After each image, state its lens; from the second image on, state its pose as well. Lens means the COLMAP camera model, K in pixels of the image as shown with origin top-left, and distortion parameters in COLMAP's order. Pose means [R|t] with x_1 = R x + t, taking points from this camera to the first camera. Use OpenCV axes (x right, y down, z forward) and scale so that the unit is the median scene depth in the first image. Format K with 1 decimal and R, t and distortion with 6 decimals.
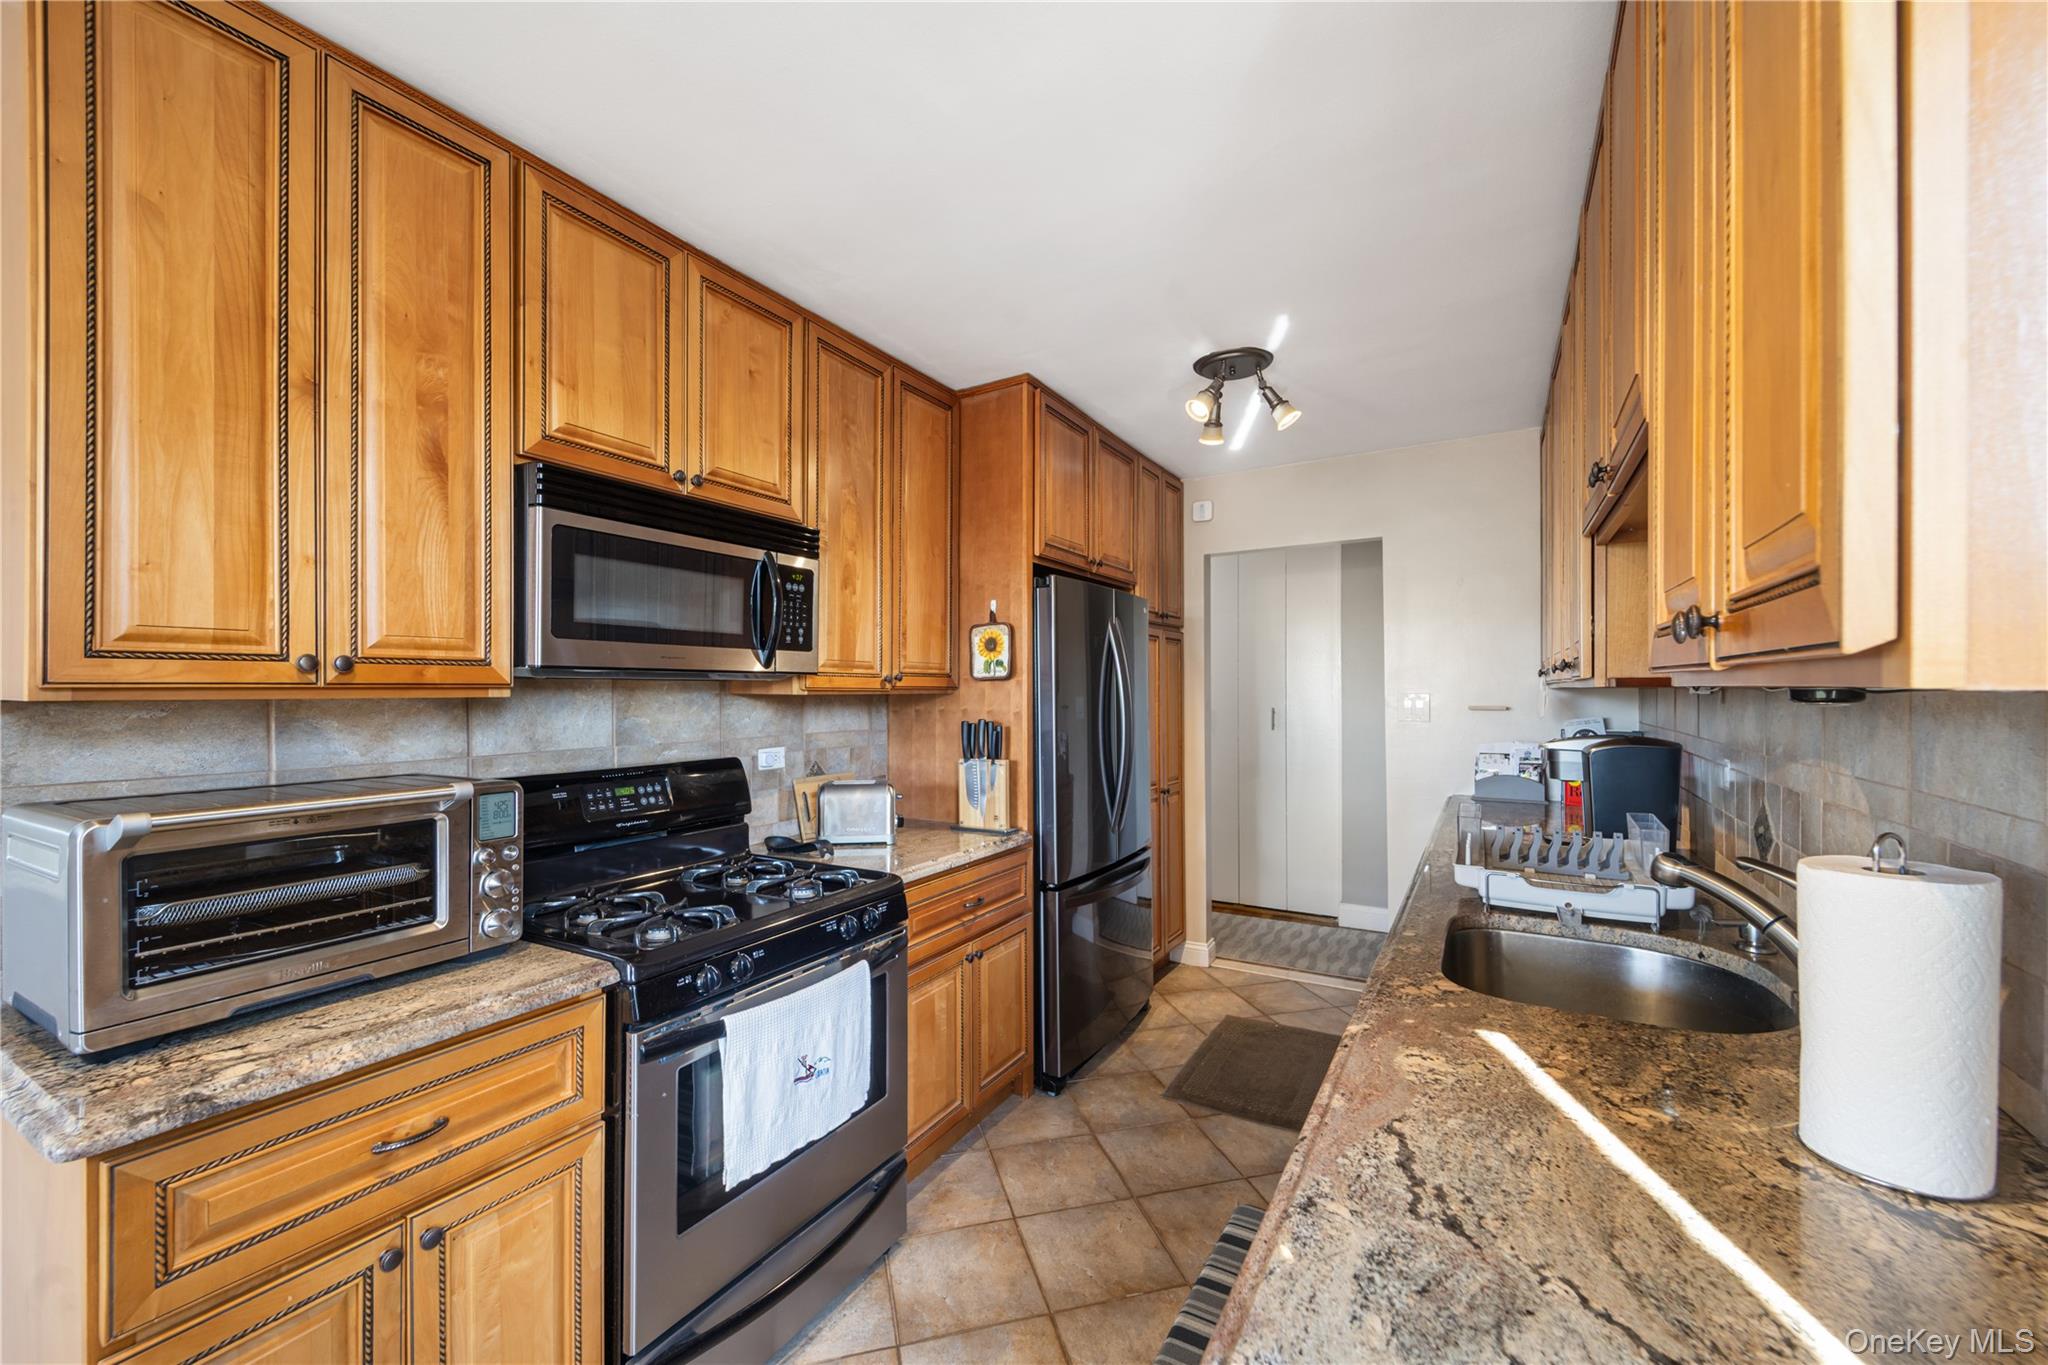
lens RADIAL K [[817.0, 0, 1033.7], [0, 817.0, 691.4], [0, 0, 1]] dist [0.000166, -0.000079]
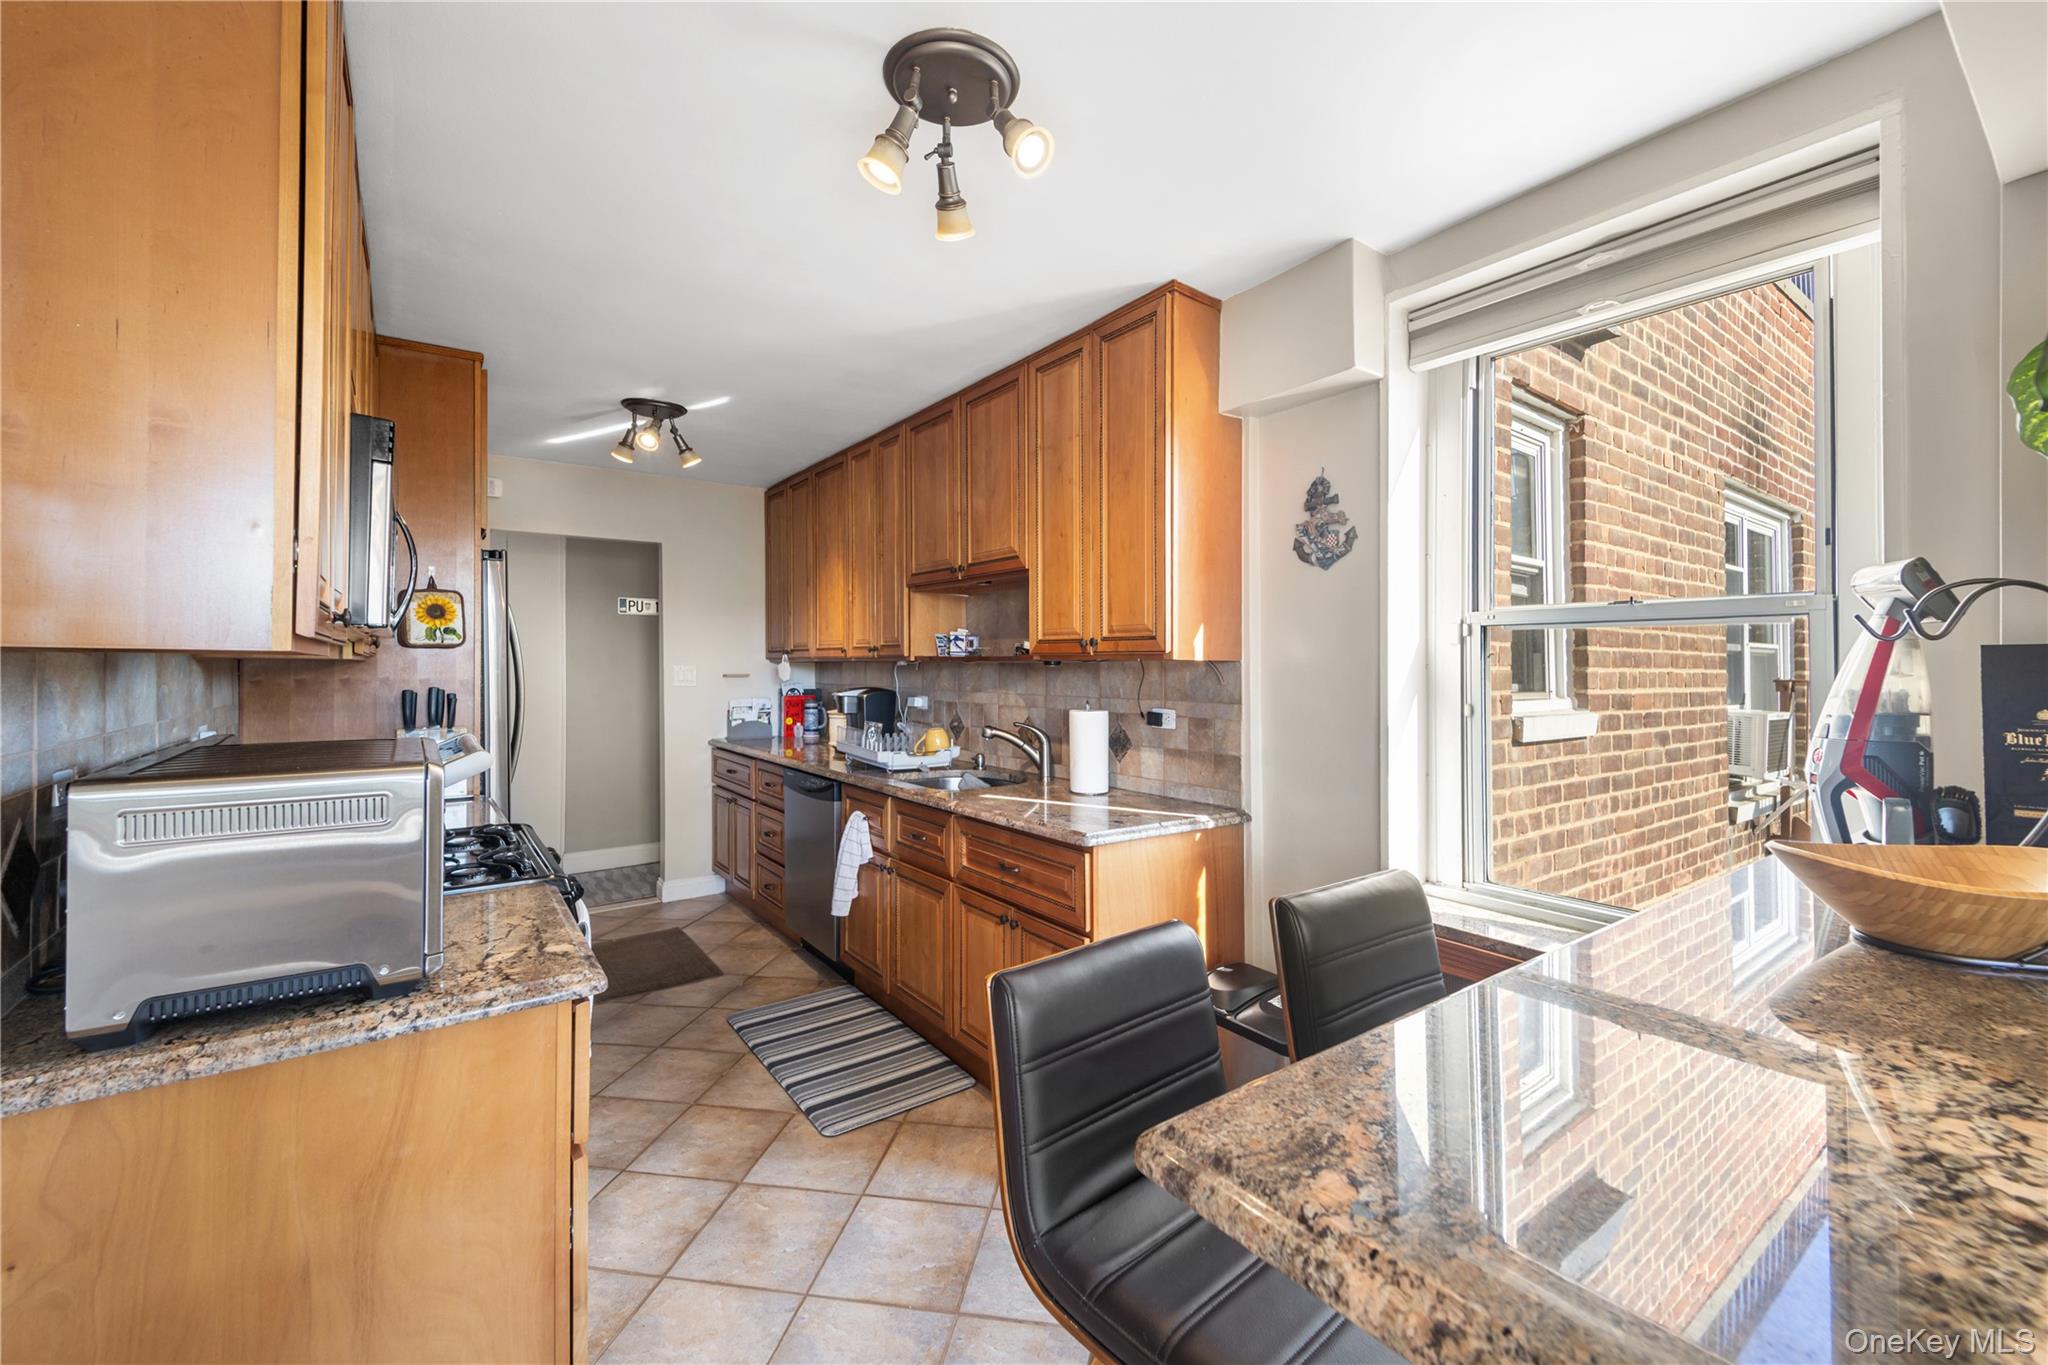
lens RADIAL K [[825.9, 0, 1018.6], [0, 825.9, 672.1], [0, 0, 1]] dist [-0.000864, -0.000260]
pose [[0.416274, -0.000127, 0.909239, -1.007064], [-0.004588, 0.999987, 0.002240, 0.016108], [-0.909228, -0.005104, 0.416267, -0.097936]]
